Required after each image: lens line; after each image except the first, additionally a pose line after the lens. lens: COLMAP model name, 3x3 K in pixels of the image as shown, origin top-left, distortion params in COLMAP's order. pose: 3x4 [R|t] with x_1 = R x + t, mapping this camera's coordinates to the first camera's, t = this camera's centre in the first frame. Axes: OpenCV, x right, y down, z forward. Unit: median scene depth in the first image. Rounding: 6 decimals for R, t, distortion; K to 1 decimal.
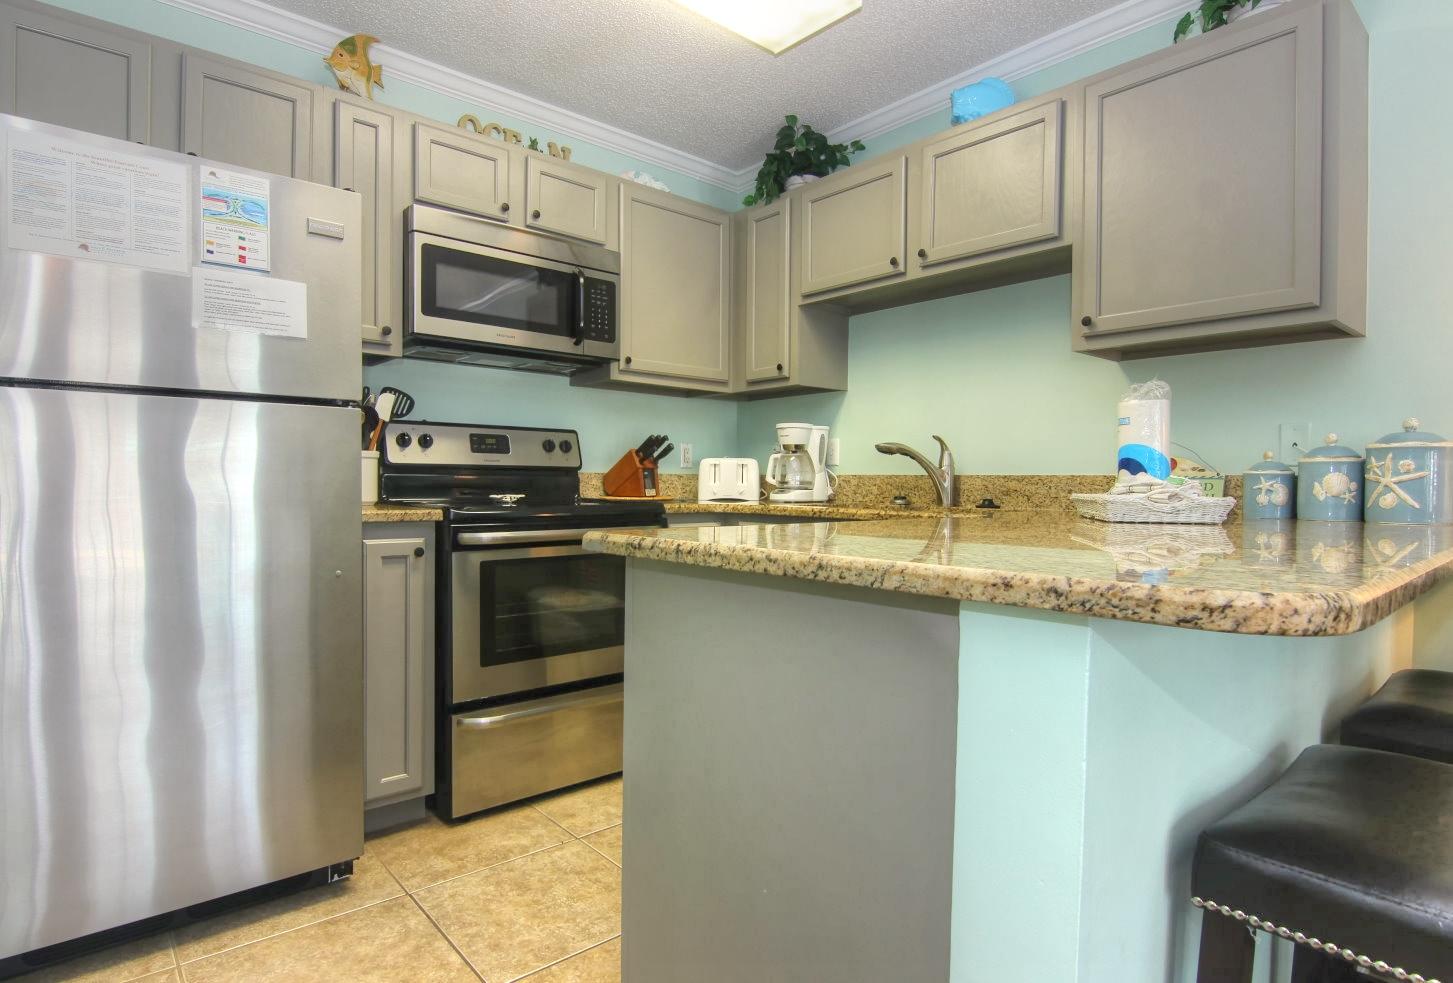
lens RADIAL K [[796.2, 0, 726.5], [0, 796.2, 491.5], [0, 0, 1]] dist [-0.000332, -0.001632]
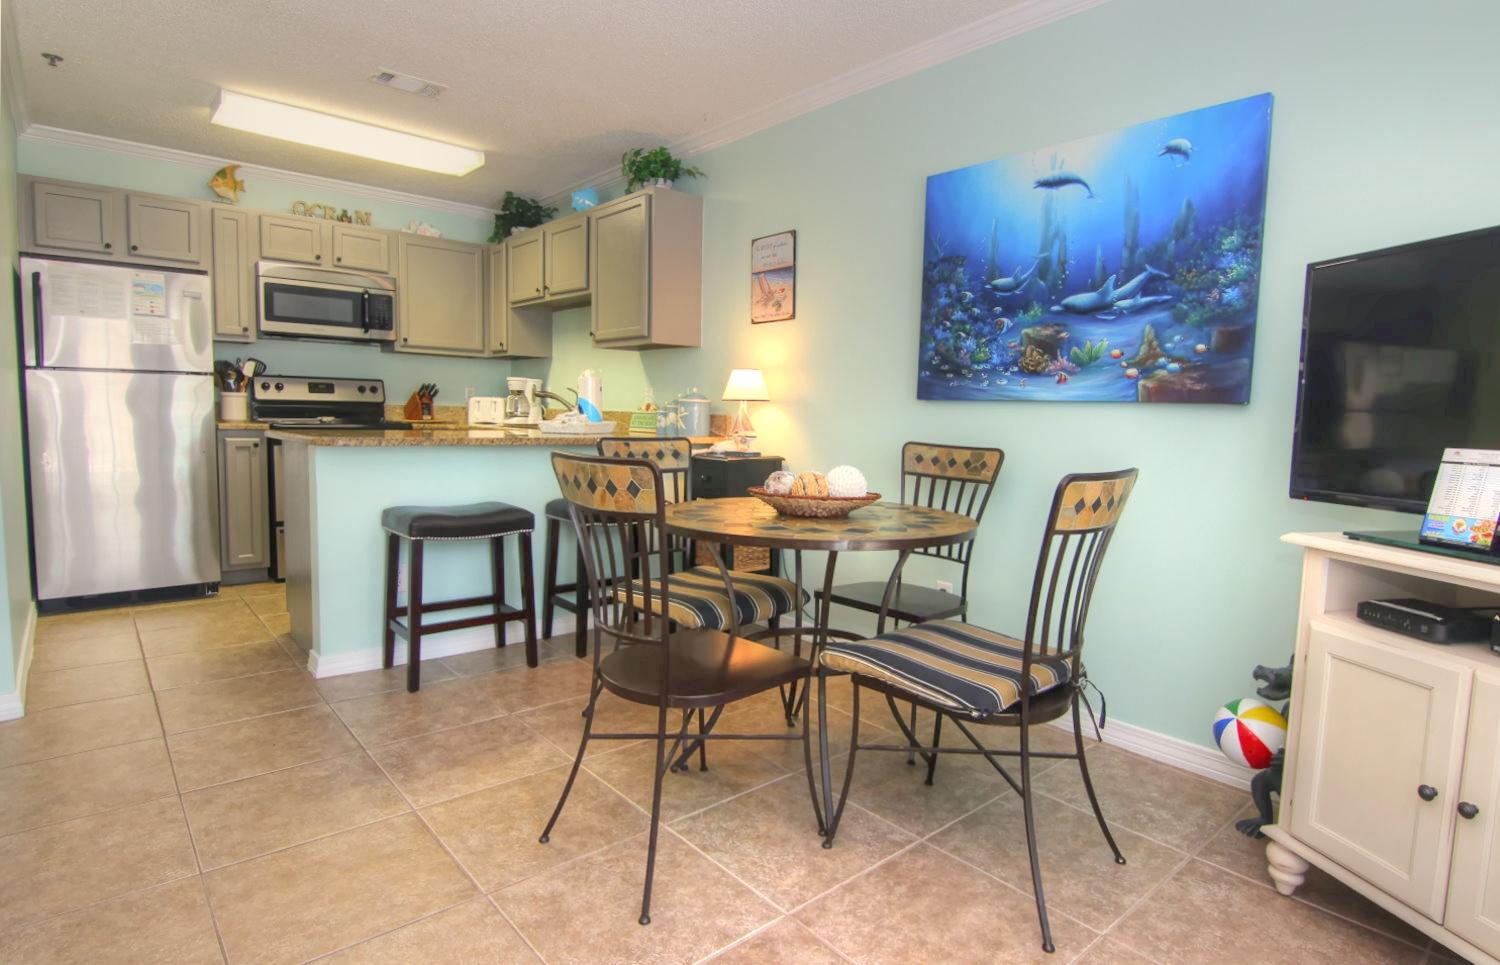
lens RADIAL K [[778.3, 0, 750.0], [0, 778.3, 482.5], [0, 0, 1]] dist [-0.014973, 0.000682]
pose [[0.999748, 0.016307, 0.015403, 0.643569], [-0.017501, 0.996571, 0.080864, -0.007254], [-0.014032, -0.081113, 0.996606, -0.754947]]
